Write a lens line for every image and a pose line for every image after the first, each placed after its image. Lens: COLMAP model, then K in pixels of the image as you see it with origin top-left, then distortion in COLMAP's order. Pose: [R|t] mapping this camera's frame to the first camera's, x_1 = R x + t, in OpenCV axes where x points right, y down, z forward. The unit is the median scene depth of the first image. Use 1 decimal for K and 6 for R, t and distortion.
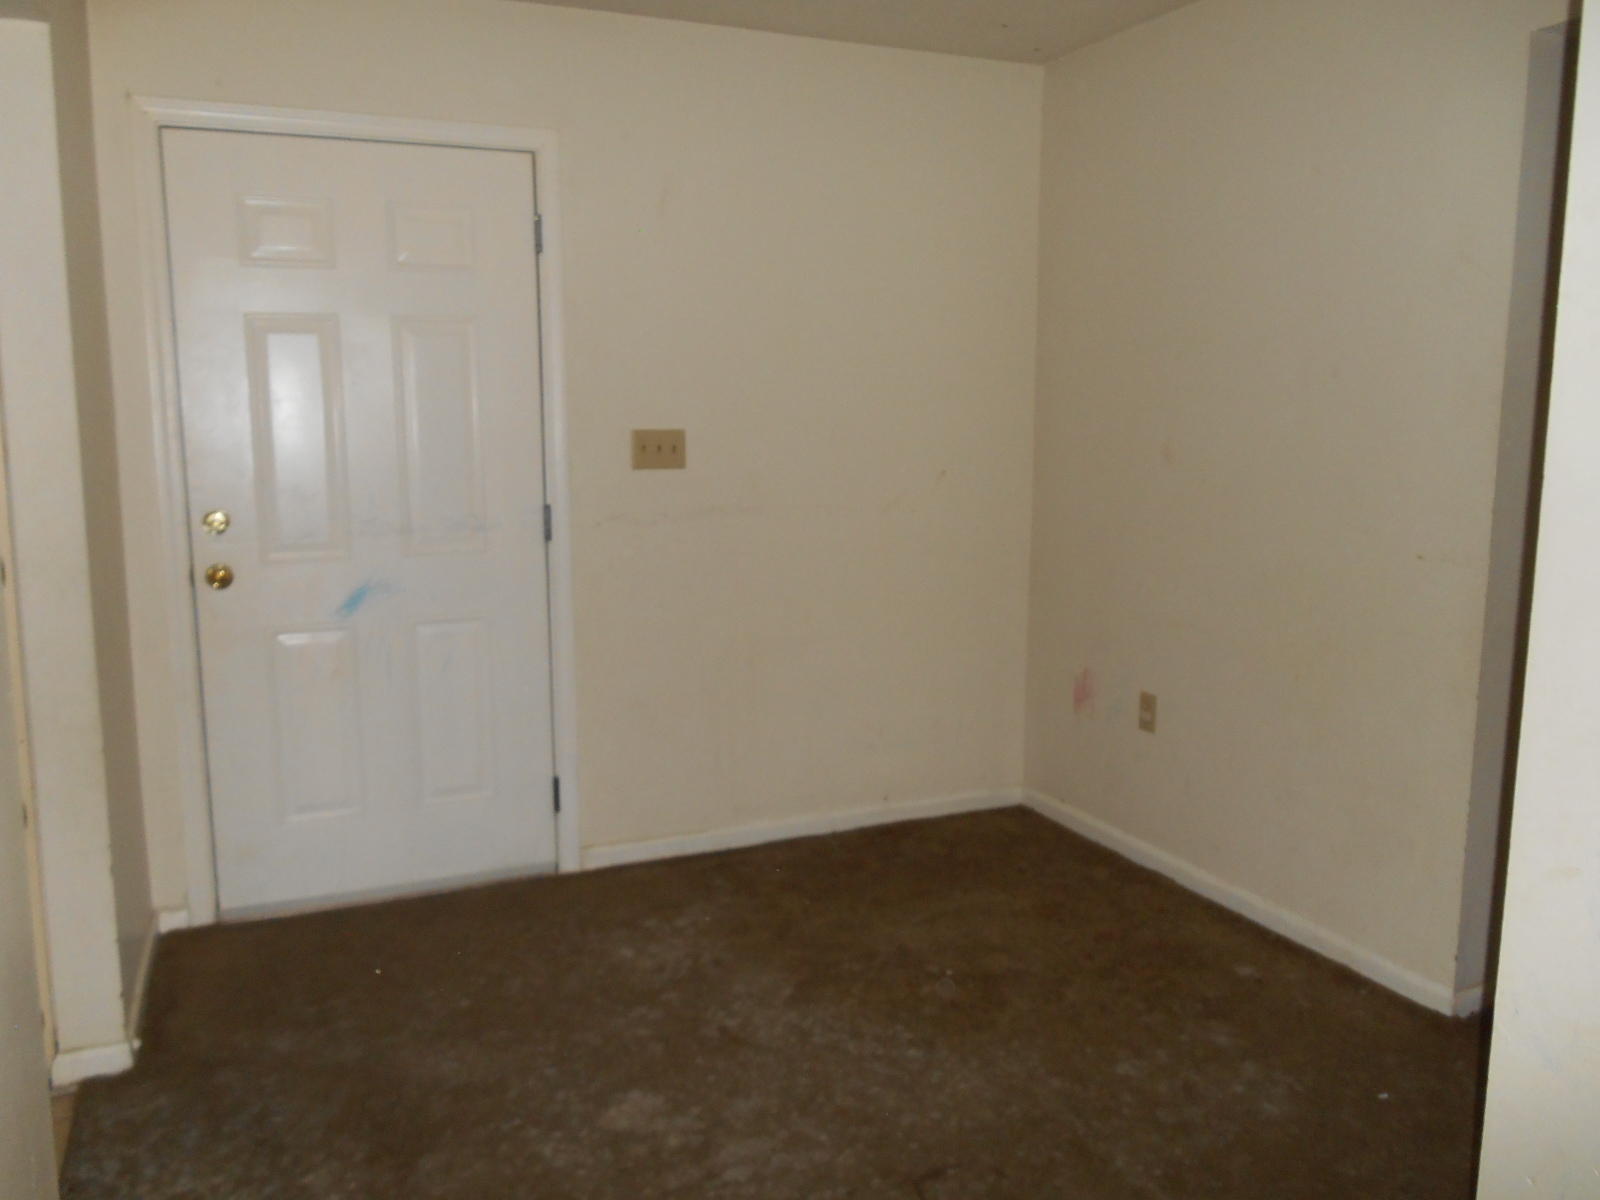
lens RADIAL K [[1255.7, 0, 798.5], [0, 1255.7, 587.8], [0, 0, 1]] dist [-0.020335, 0.017832]
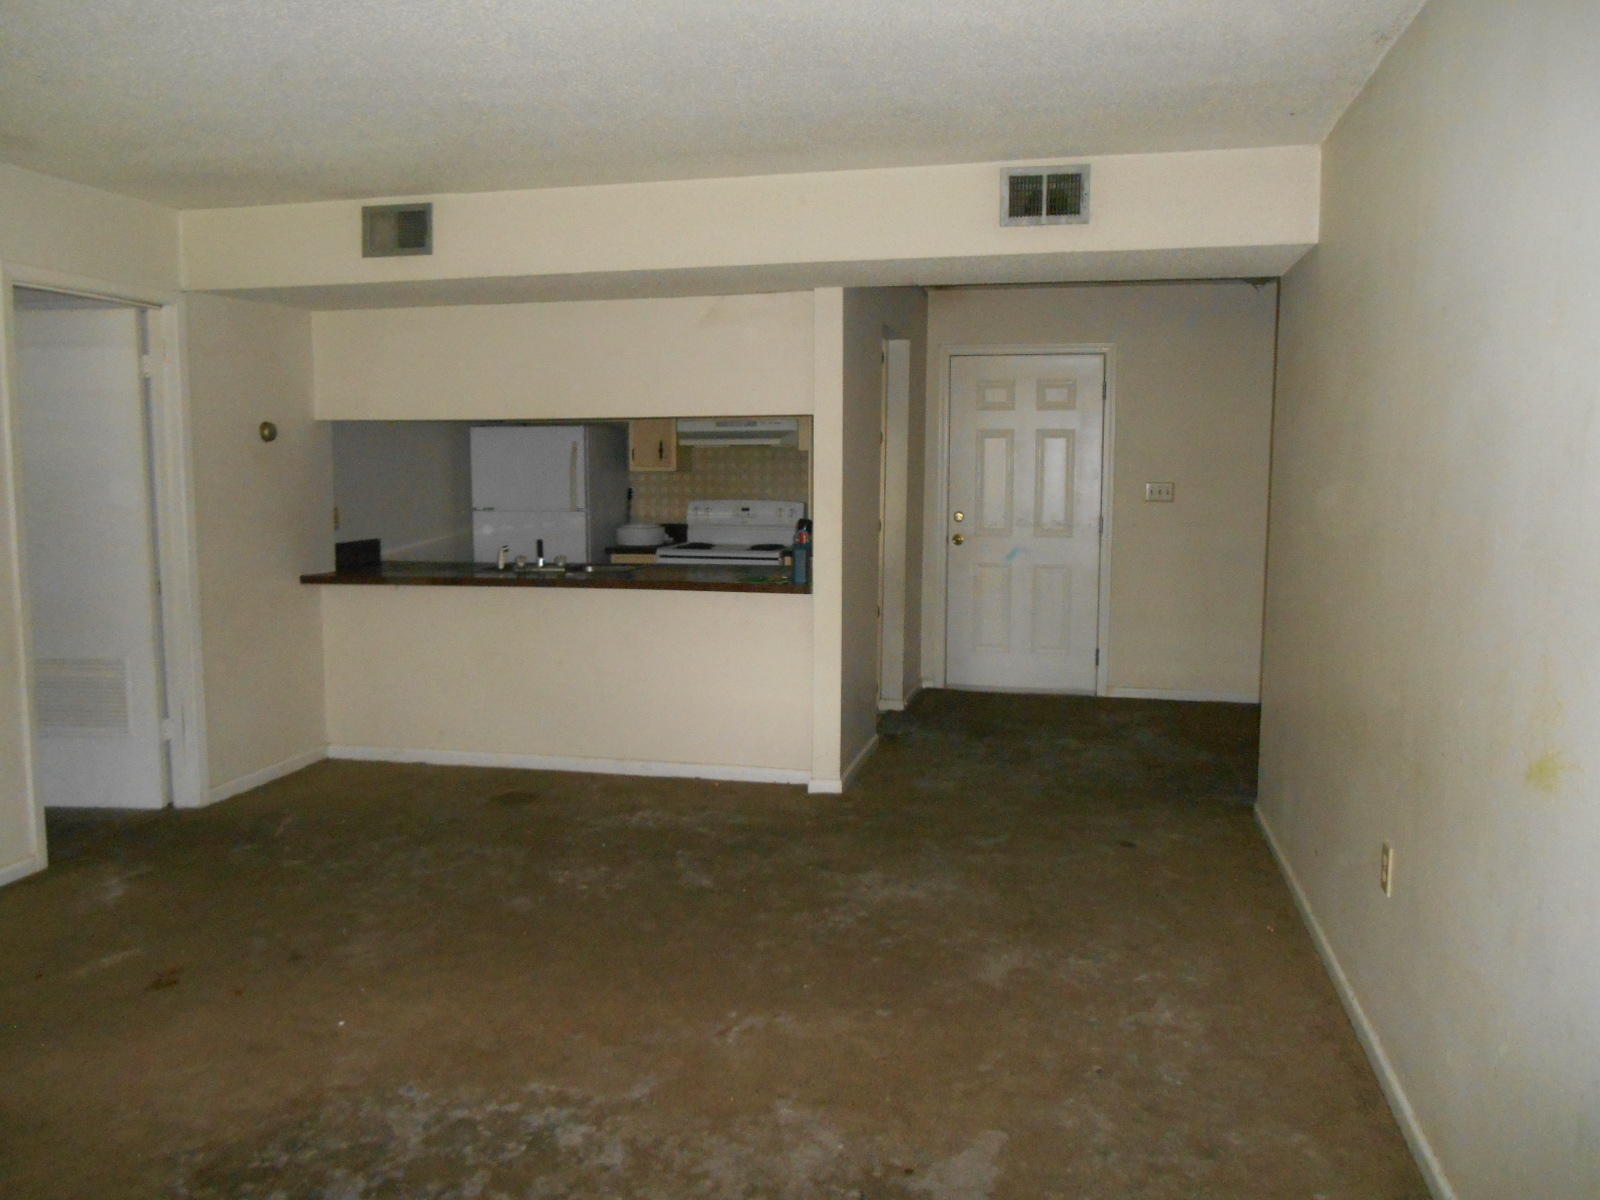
lens RADIAL K [[1255.7, 0, 799.5], [0, 1255.7, 588.1], [0, 0, 1]] dist [-0.020335, 0.017832]
pose [[0.798688, 0.064631, -0.598265, 0.708757], [-0.094653, 0.995332, -0.018835, 0.151305], [0.594255, 0.071671, 0.801077, -1.051882]]
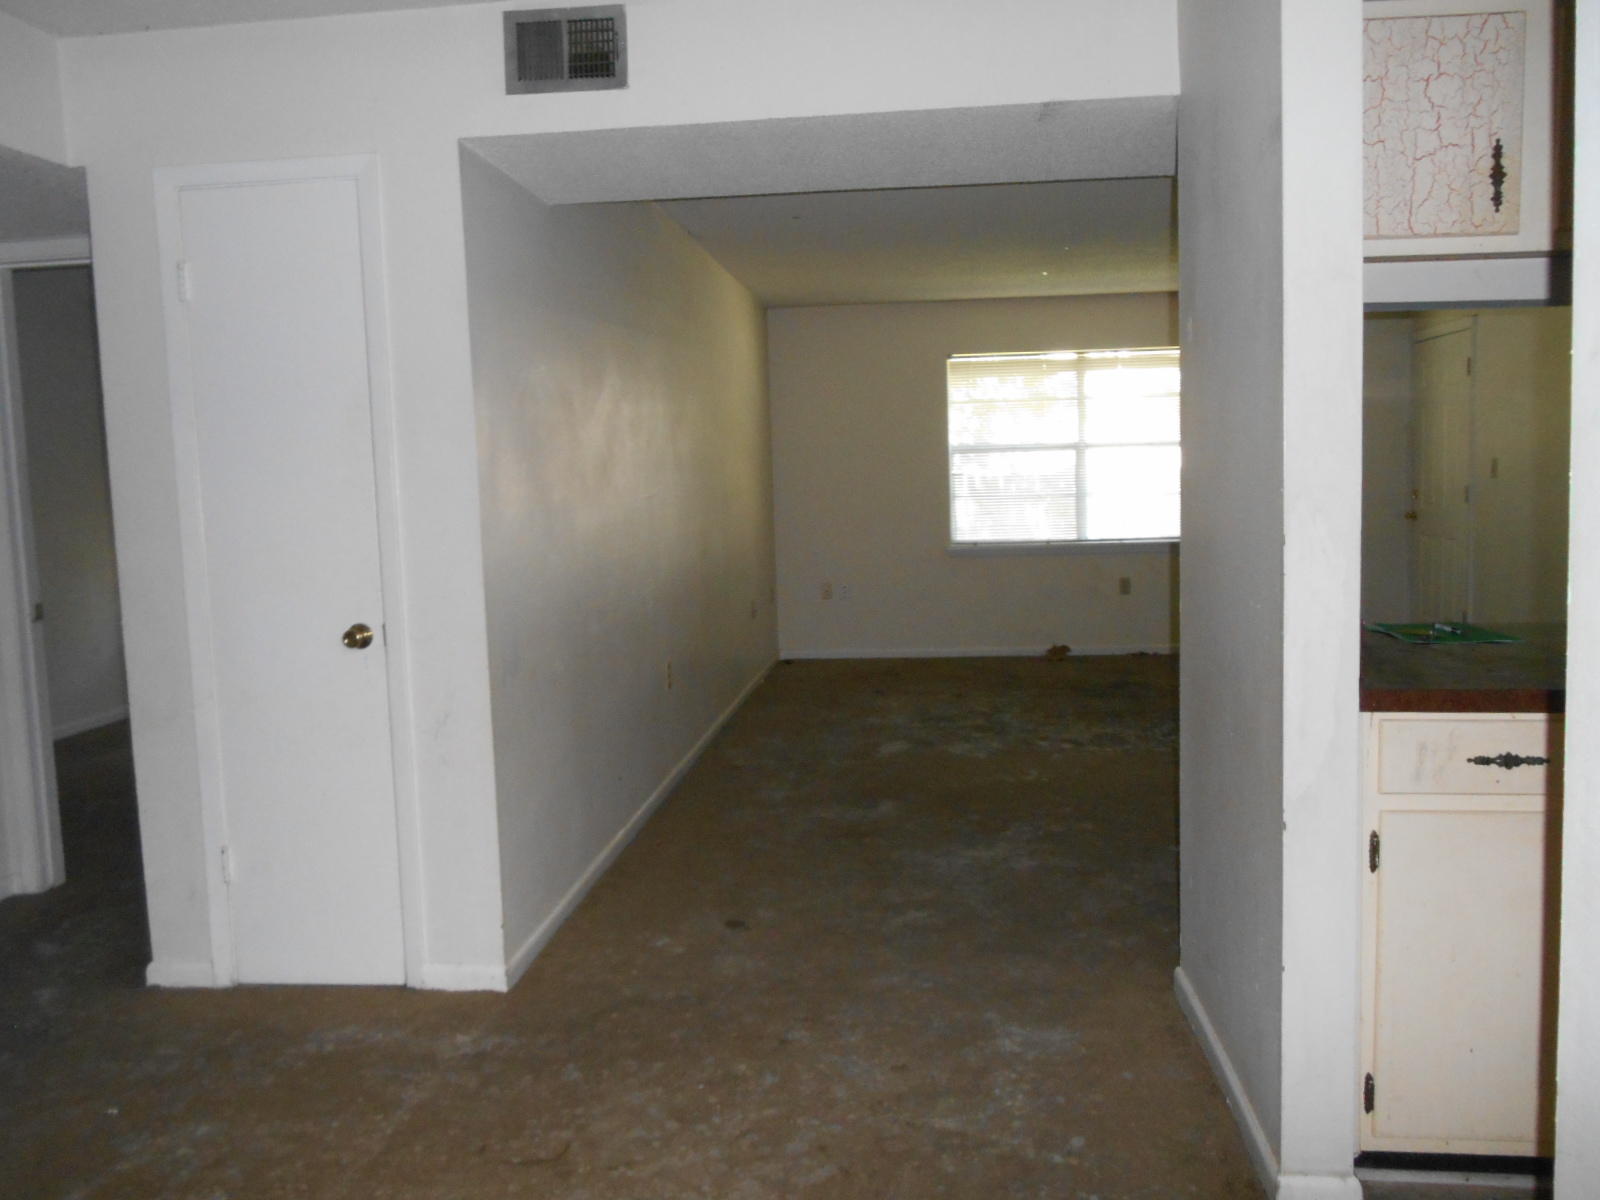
lens RADIAL K [[1255.7, 0, 806.2], [0, 1255.7, 597.4], [0, 0, 1]] dist [-0.020335, 0.017832]
pose [[-0.867379, -0.019950, 0.497249, -0.409285], [0.105925, 0.968898, 0.223644, -0.136238], [-0.486245, 0.246655, -0.838288, 1.123905]]
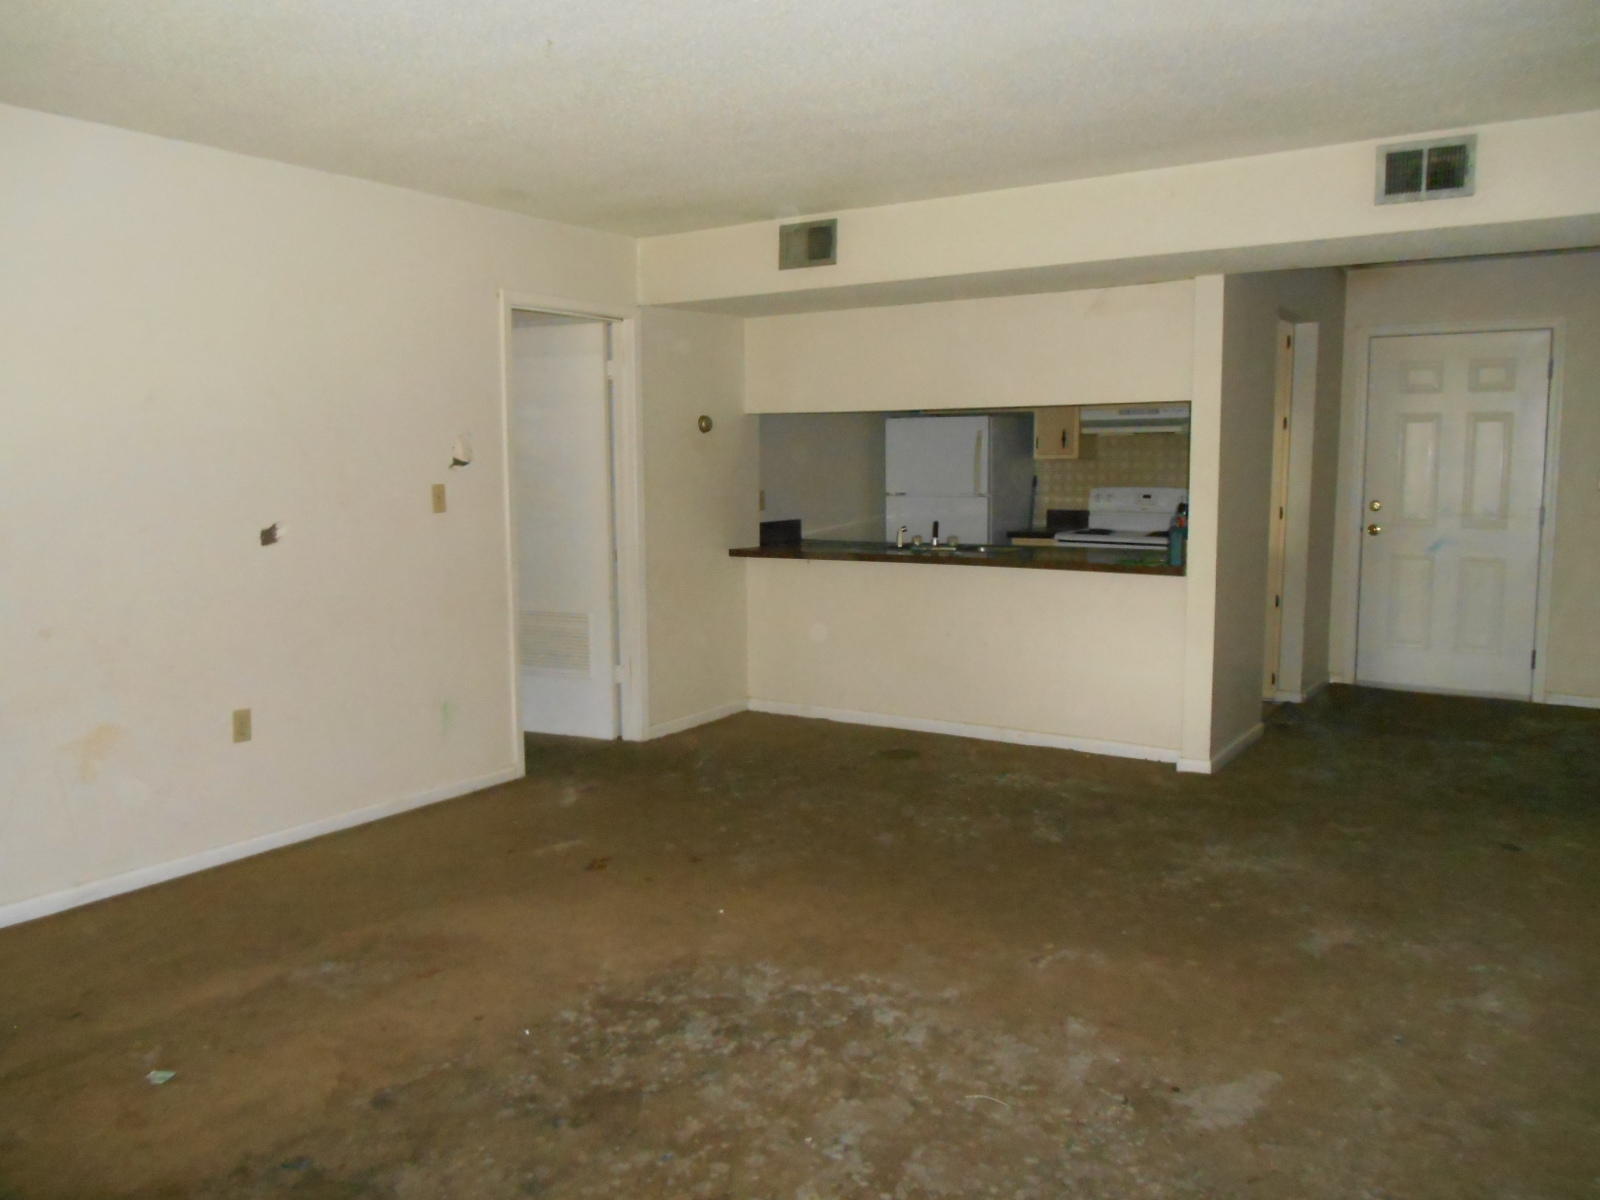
lens RADIAL K [[1255.7, 0, 800.7], [0, 1255.7, 594.5], [0, 0, 1]] dist [-0.020335, 0.017832]
pose [[0.541390, 0.093993, -0.835501, 0.857310], [-0.124779, 0.991709, 0.030712, 0.162774], [0.831461, 0.087626, 0.548630, -1.069930]]
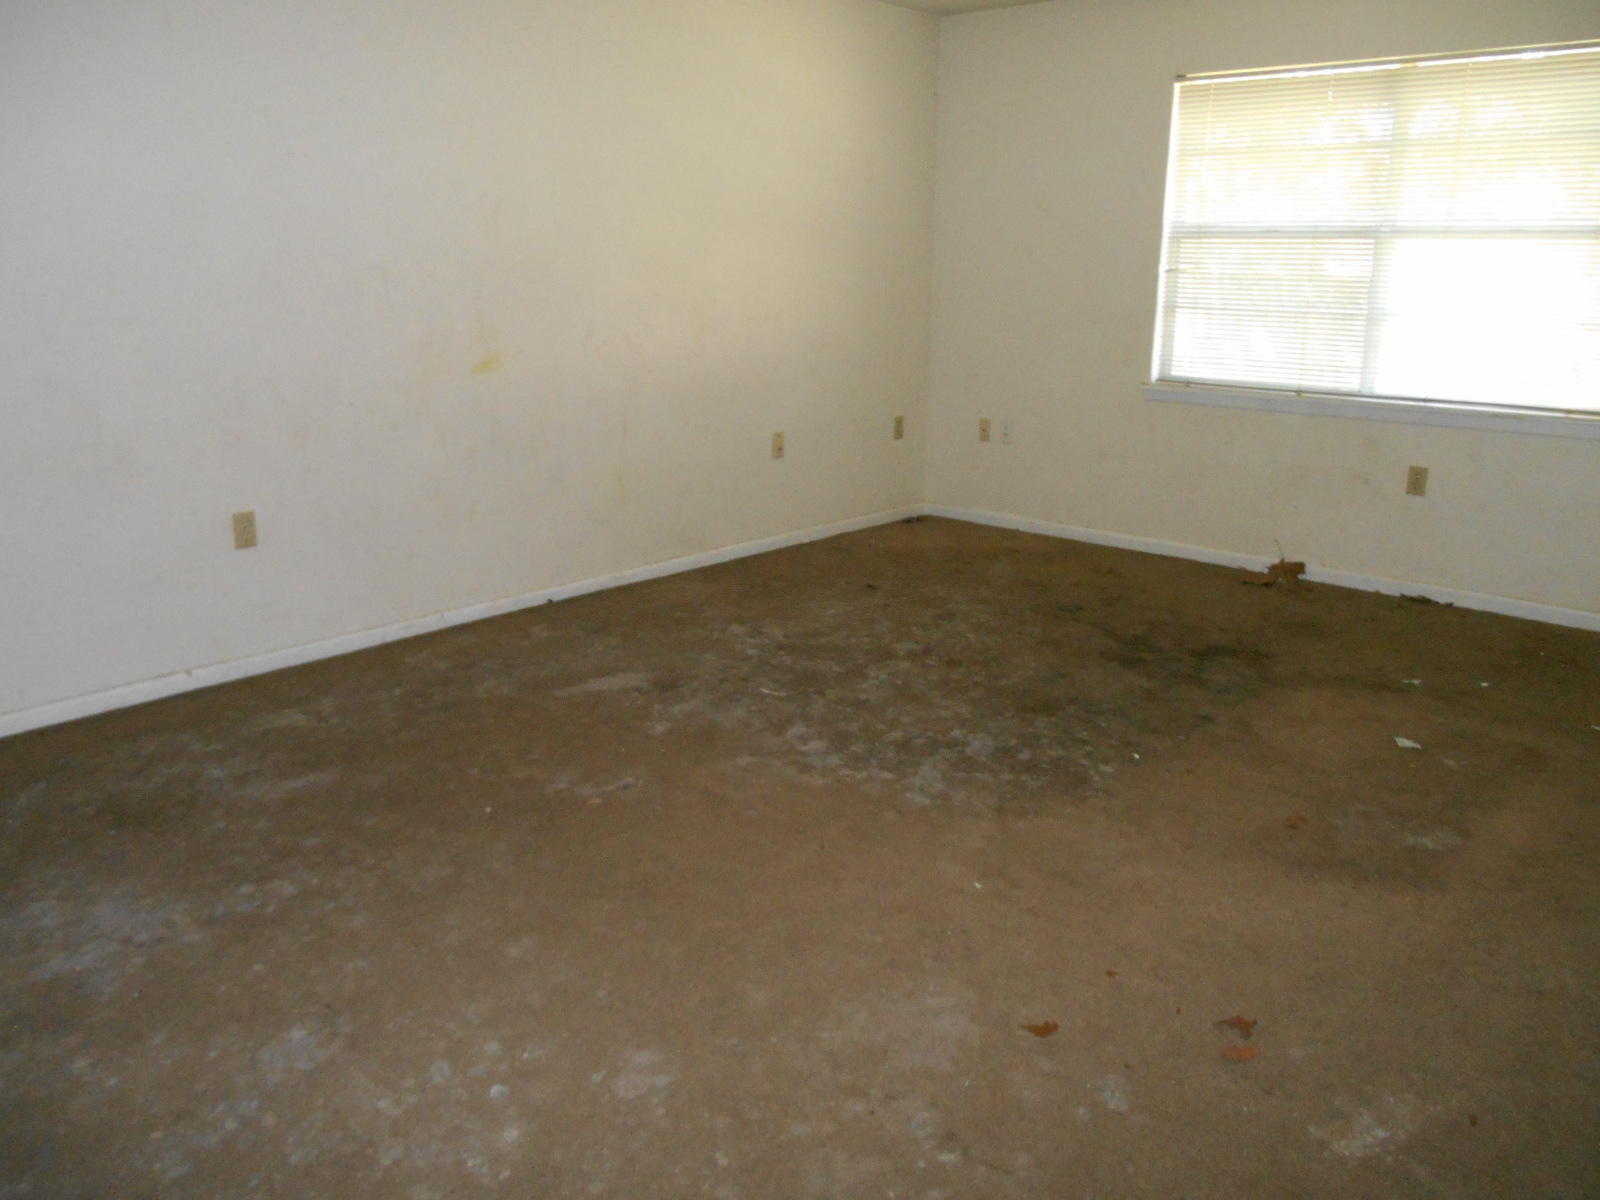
lens RADIAL K [[1255.7, 0, 792.4], [0, 1255.7, 596.7], [0, 0, 1]] dist [-0.020335, 0.017832]
pose [[-0.410647, -0.241997, 0.879094, -0.740826], [0.129375, 0.938917, 0.318899, 0.041613], [-0.902569, 0.244687, -0.354255, -0.120349]]
